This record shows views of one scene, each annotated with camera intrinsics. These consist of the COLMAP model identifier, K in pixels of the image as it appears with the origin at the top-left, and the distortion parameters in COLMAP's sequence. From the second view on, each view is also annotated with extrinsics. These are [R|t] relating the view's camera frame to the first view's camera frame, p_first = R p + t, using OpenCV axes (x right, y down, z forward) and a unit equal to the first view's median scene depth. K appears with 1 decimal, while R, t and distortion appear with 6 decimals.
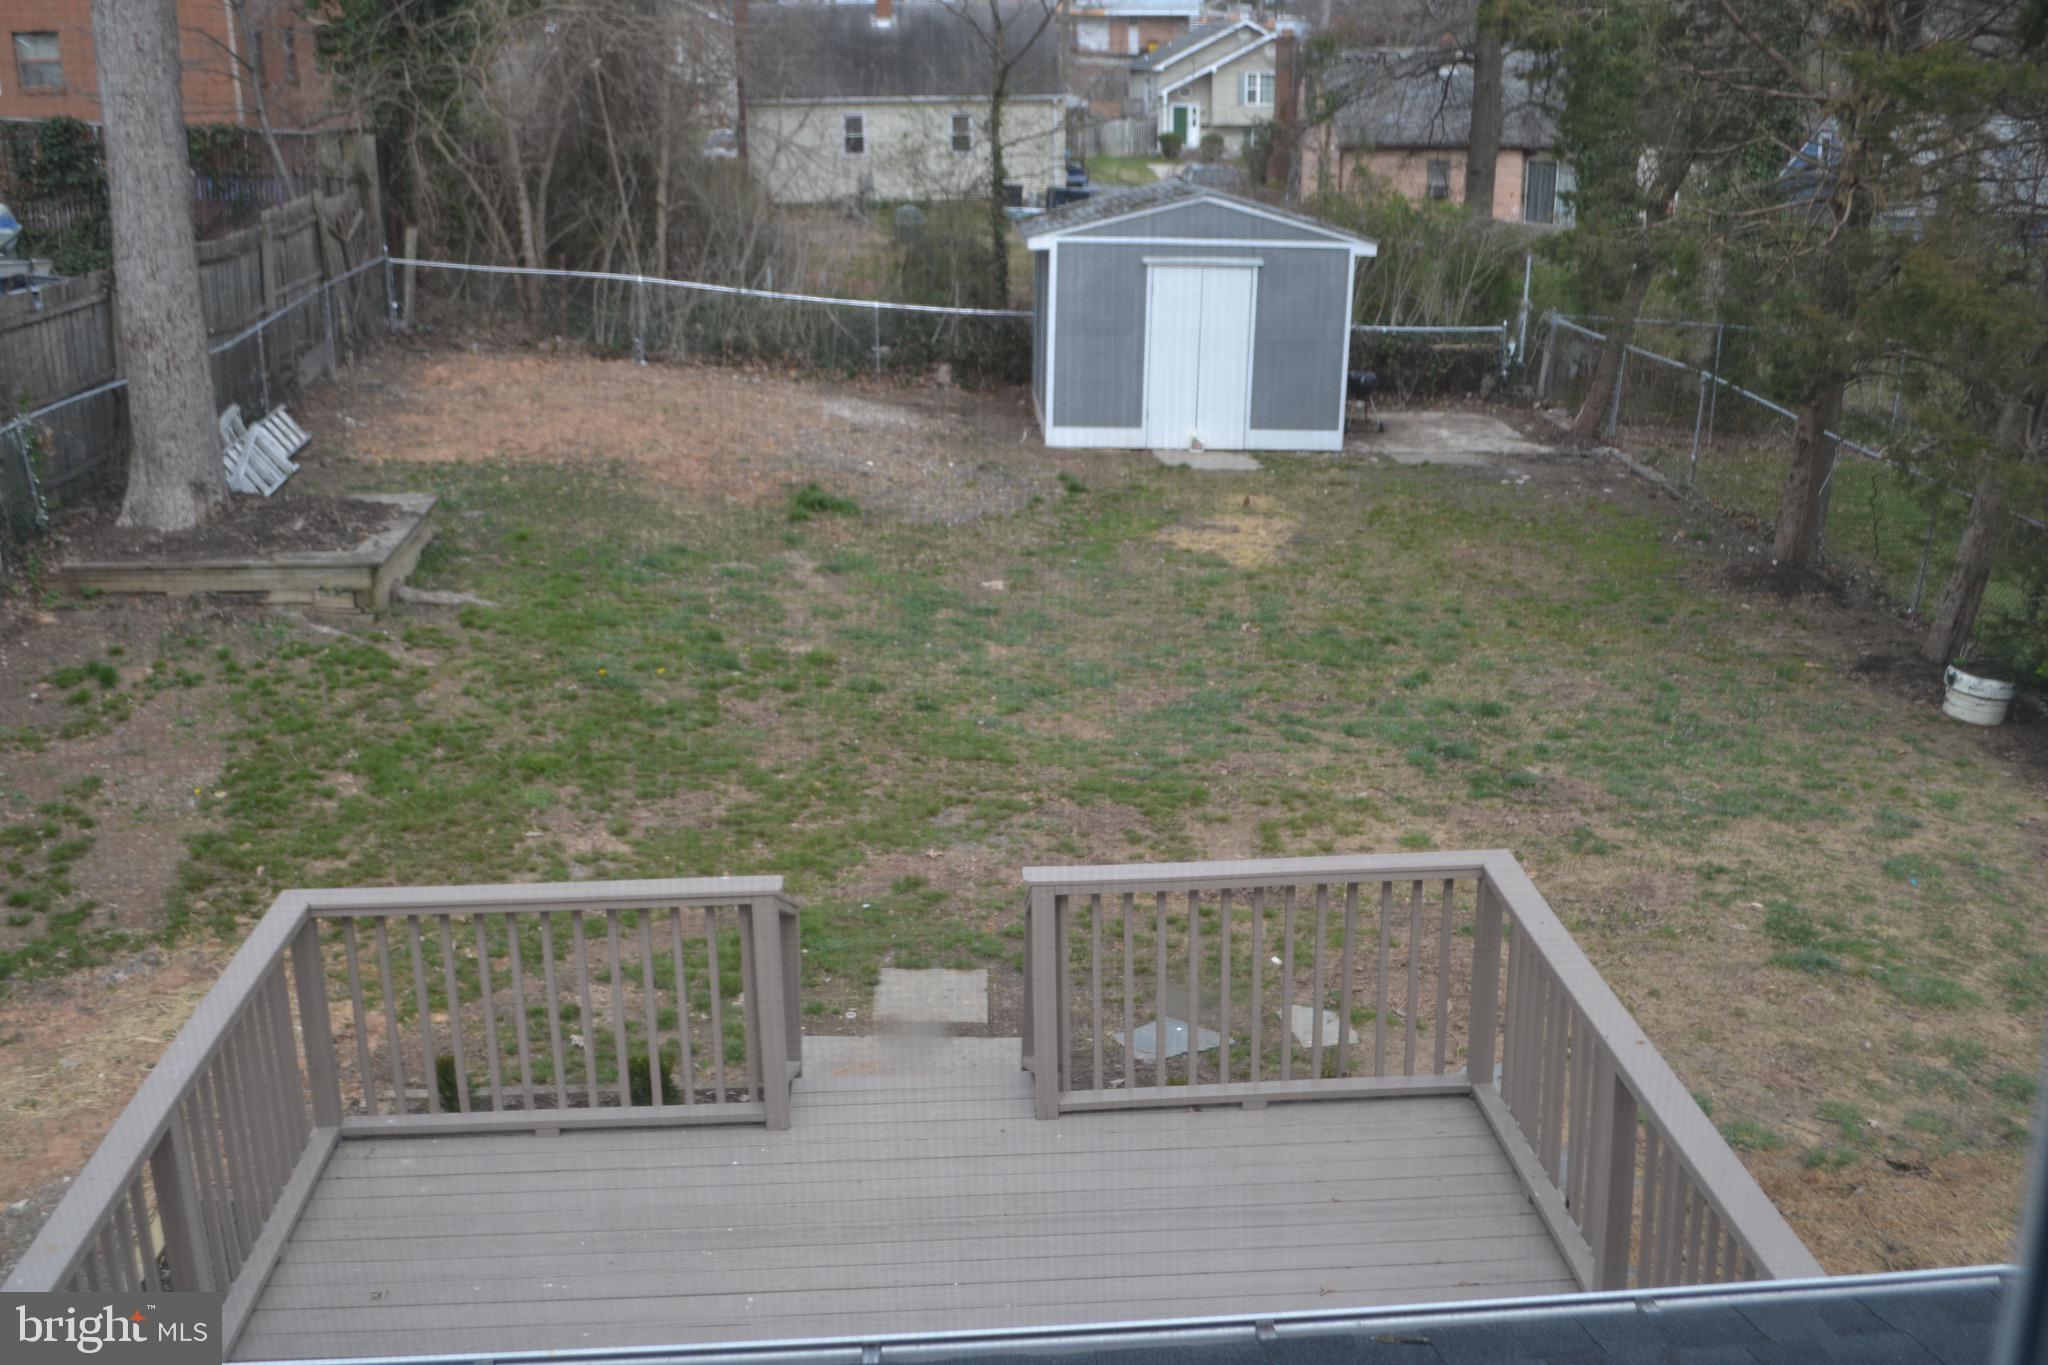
lens RADIAL K [[1974.9, 0, 1027.6], [0, 1974.9, 686.4], [0, 0, 1]] dist [-0.066831, 0.000000]
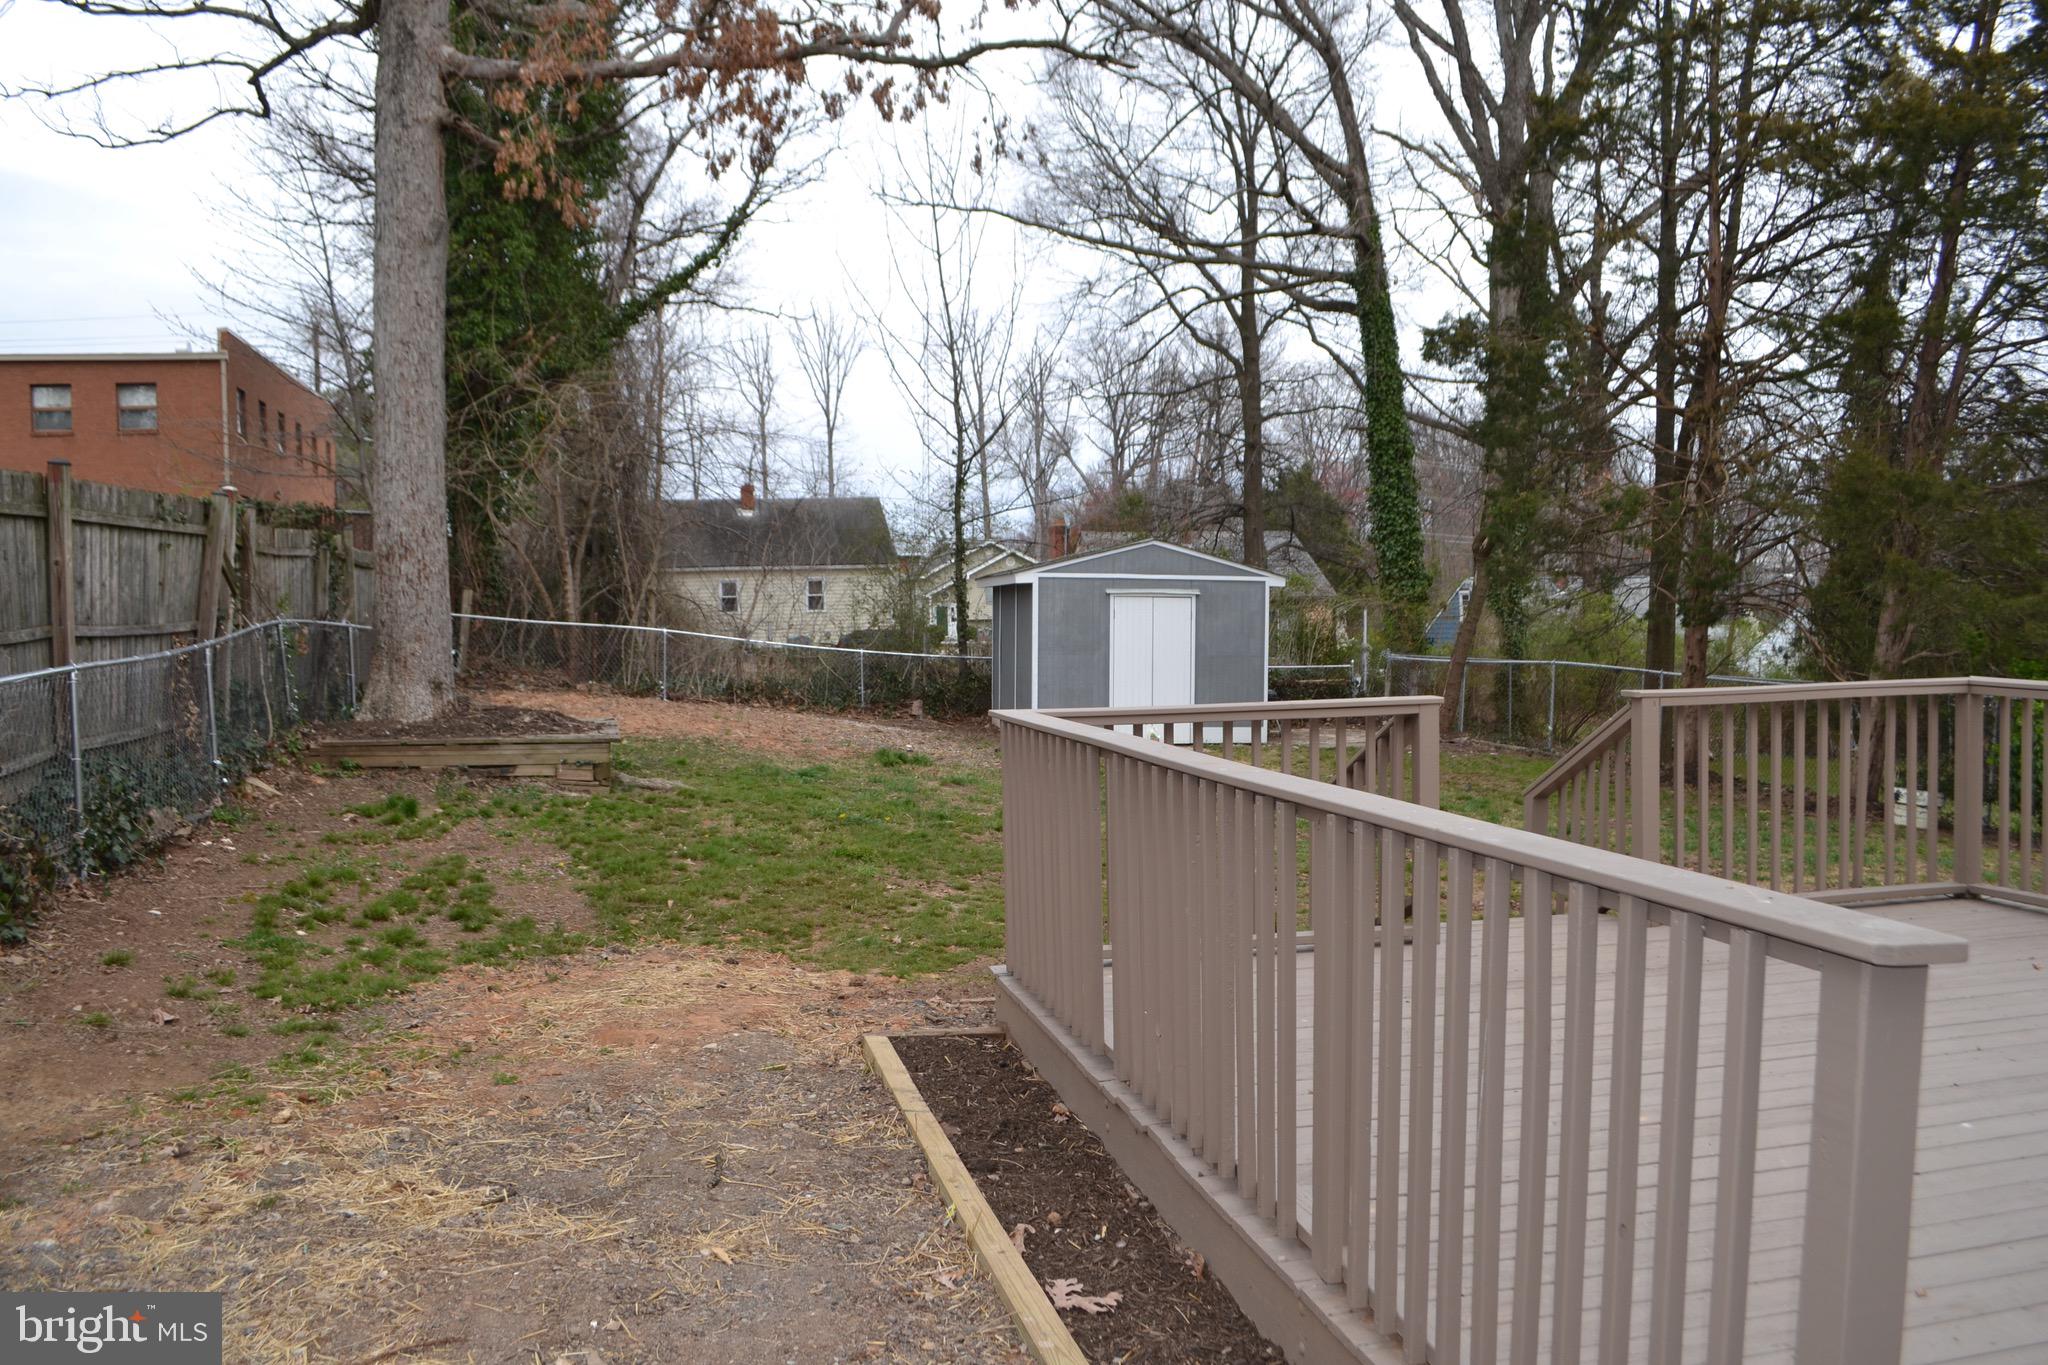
lens RADIAL K [[1612.0, 0, 1024.2], [0, 1612.0, 681.6], [0, 0, 1]] dist [-0.062746, -0.000099]
pose [[0.987837, -0.020301, 0.154162, -0.148500], [0.059513, 0.965312, -0.254228, 0.092498], [-0.143653, 0.260310, 0.954779, 0.052921]]
